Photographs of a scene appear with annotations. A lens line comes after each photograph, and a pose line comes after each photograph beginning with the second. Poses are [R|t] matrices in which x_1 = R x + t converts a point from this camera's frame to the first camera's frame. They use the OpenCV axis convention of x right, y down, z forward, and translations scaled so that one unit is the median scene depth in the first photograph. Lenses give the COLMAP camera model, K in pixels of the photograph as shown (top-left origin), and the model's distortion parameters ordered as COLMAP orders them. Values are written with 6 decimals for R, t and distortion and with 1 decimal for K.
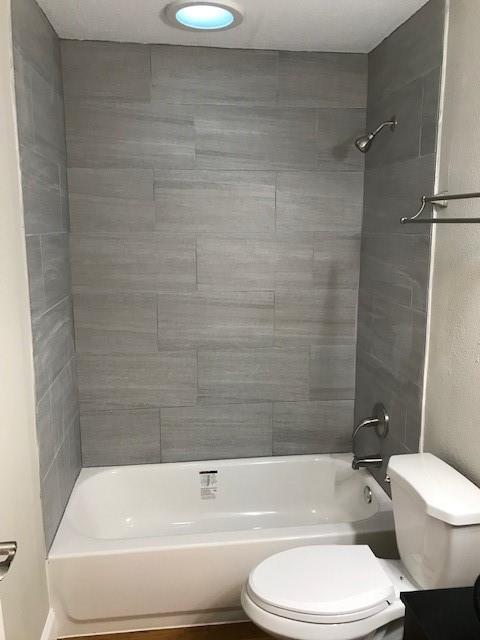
lens RADIAL K [[523.2, 0, 242.5], [0, 523.2, 320.5], [0, 0, 1]] dist [0.056053, -0.067543]
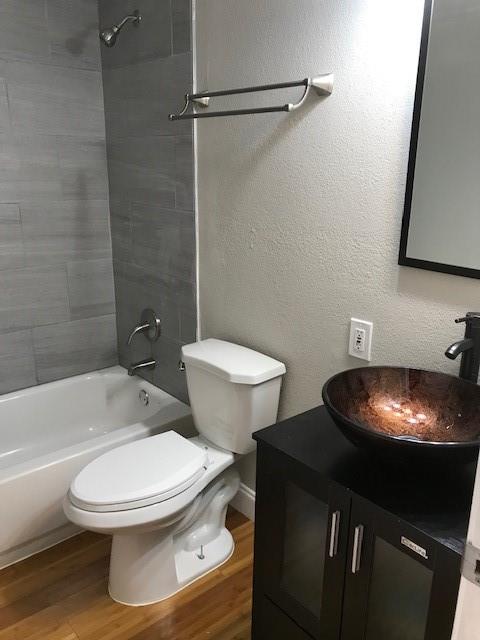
lens RADIAL K [[523.2, 0, 239.6], [0, 523.2, 319.7], [0, 0, 1]] dist [0.056053, -0.067543]
pose [[0.840548, -0.148293, 0.521045, -0.127405], [0.086154, 0.986156, 0.141685, 0.046506], [-0.534842, -0.074203, 0.841687, 0.030065]]
